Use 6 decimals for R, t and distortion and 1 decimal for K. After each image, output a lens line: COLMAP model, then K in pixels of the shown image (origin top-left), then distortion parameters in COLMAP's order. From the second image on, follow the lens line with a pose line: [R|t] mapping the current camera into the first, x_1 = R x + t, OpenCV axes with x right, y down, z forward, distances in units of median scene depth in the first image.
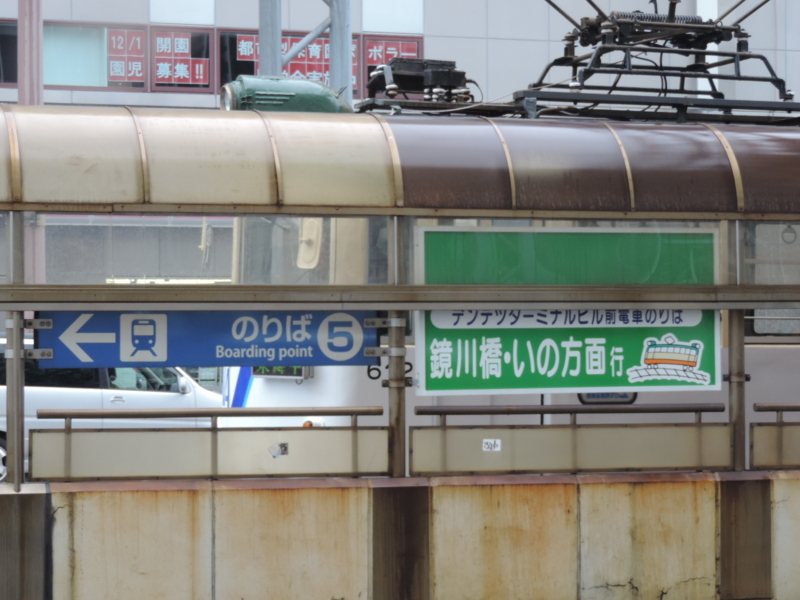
lens RADIAL K [[2265.8, 0, 400.1], [0, 2265.8, 299.2], [0, 0, 1]] dist [0.066412, 0.000000]
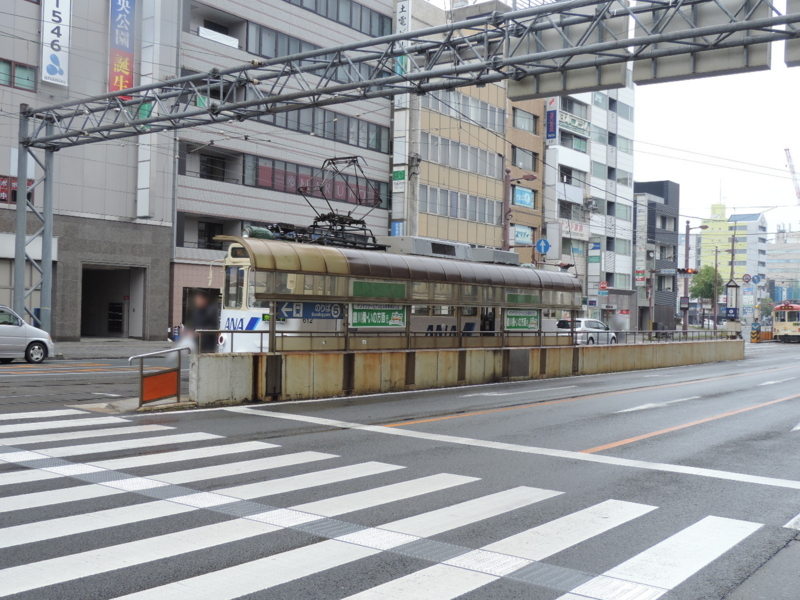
lens RADIAL K [[921.8, 0, 399.7], [0, 921.8, 301.7], [0, 0, 1]] dist [-0.007202, 0.000000]
pose [[0.825787, 0.031638, 0.563094, -0.726128], [-0.040285, 0.999184, 0.002939, -0.005338], [-0.562542, -0.025111, 0.826388, -0.225834]]
